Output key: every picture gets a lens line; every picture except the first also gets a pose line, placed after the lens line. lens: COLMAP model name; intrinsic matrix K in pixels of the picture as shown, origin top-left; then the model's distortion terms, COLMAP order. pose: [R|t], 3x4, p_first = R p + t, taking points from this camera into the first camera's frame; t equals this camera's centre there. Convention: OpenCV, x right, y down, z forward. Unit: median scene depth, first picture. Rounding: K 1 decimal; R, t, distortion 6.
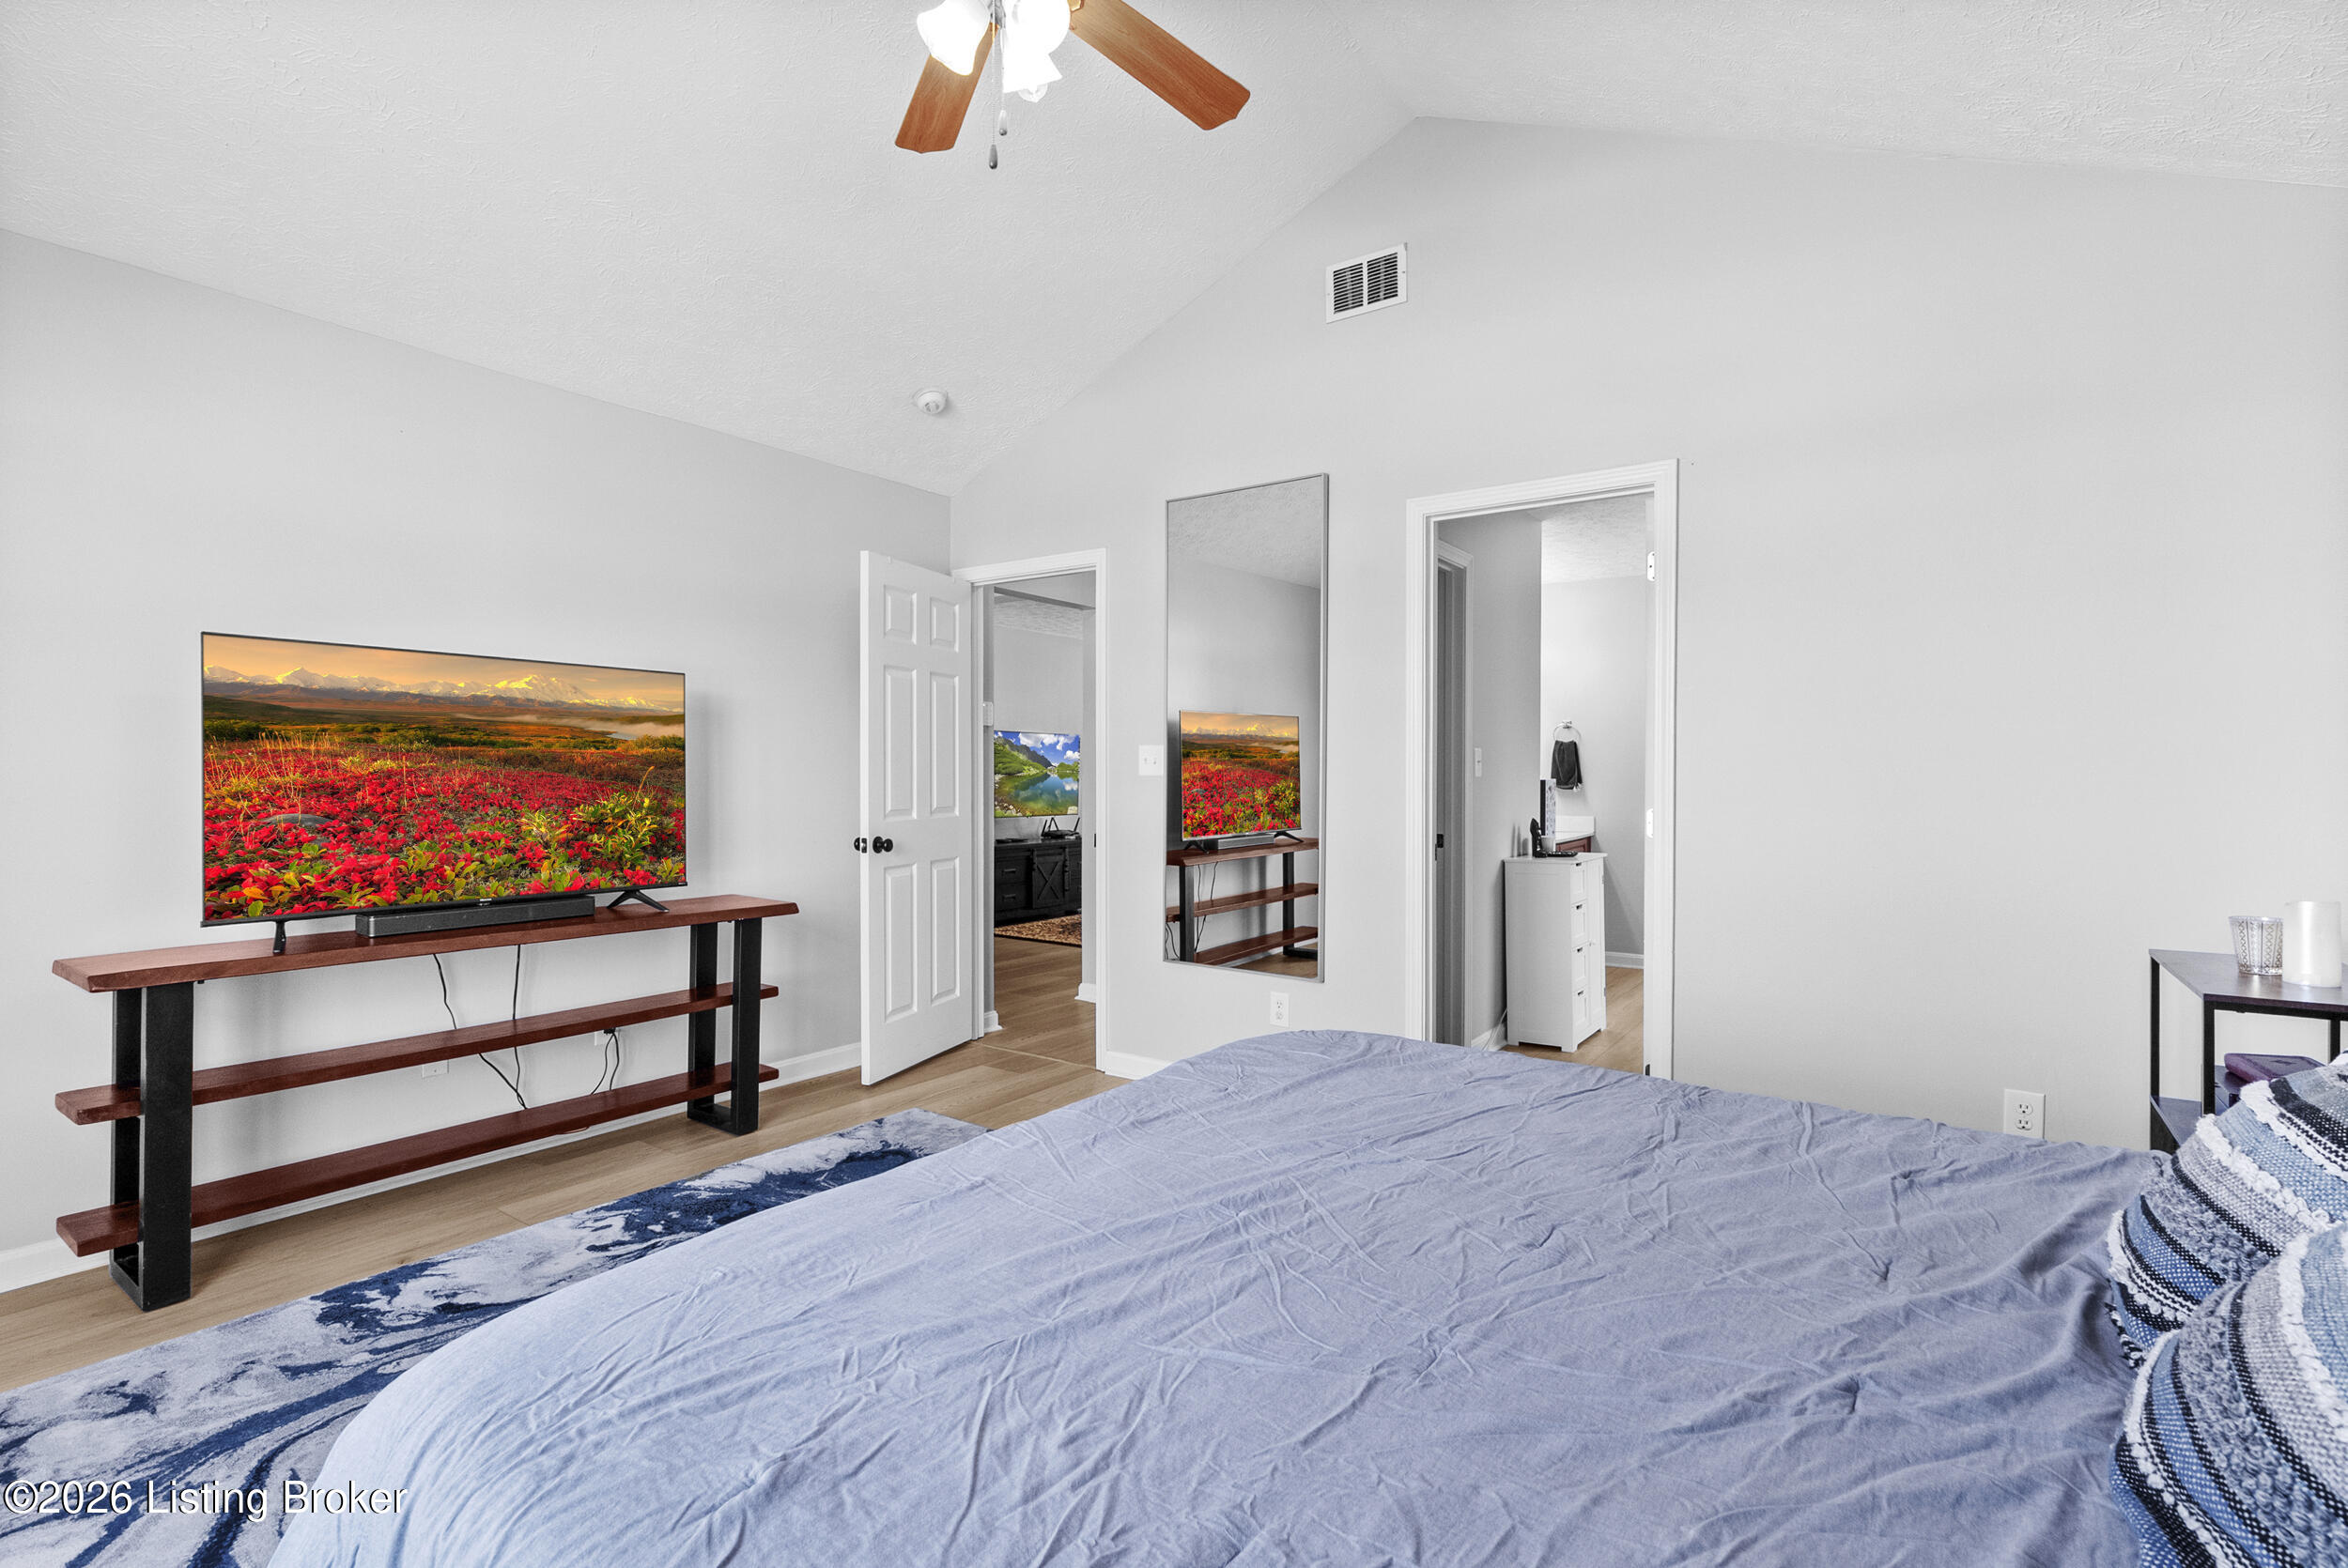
lens RADIAL K [[1080.2, 0, 1177.4], [0, 1080.2, 764.9], [0, 0, 1]] dist [-0.000409, 0.001166]
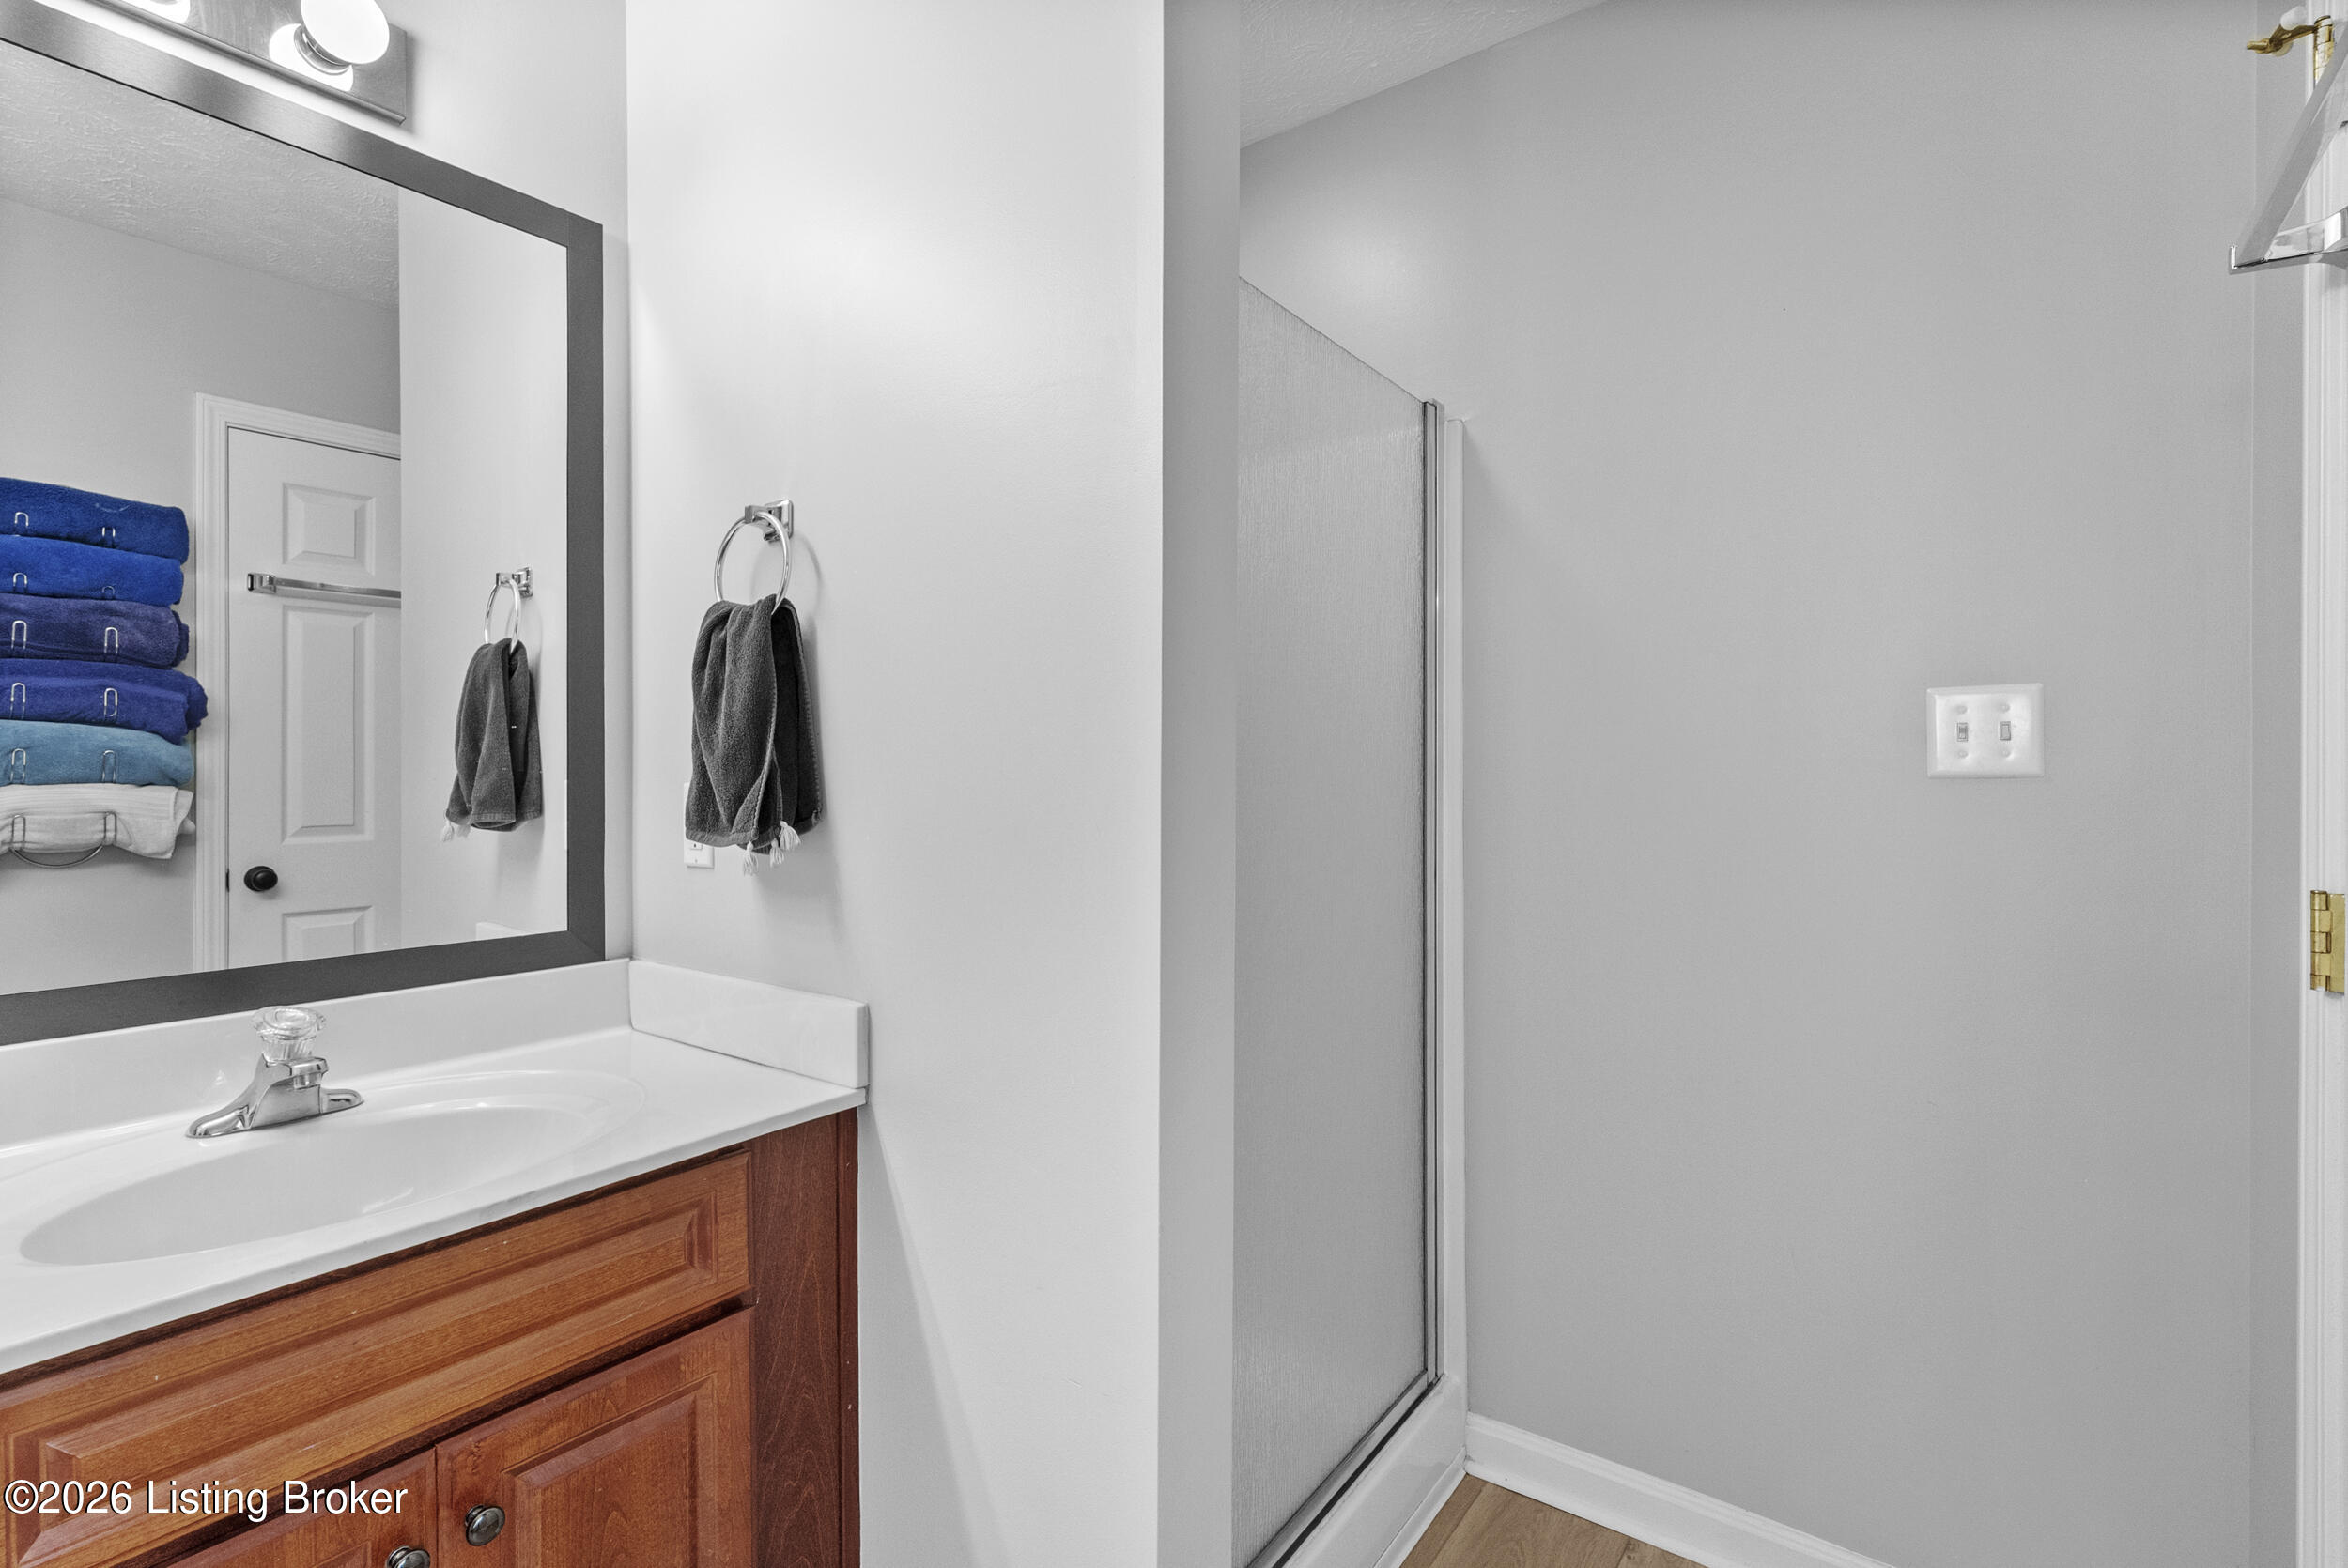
lens RADIAL K [[1059.8, 0, 1169.3], [0, 1059.8, 770.7], [0, 0, 1]] dist [-0.000283, -0.007699]
pose [[0.999691, -0.004075, -0.024501, 0.441560], [0.004333, 0.999936, 0.010481, 0.006137], [0.024457, -0.010584, 0.999645, 0.820659]]
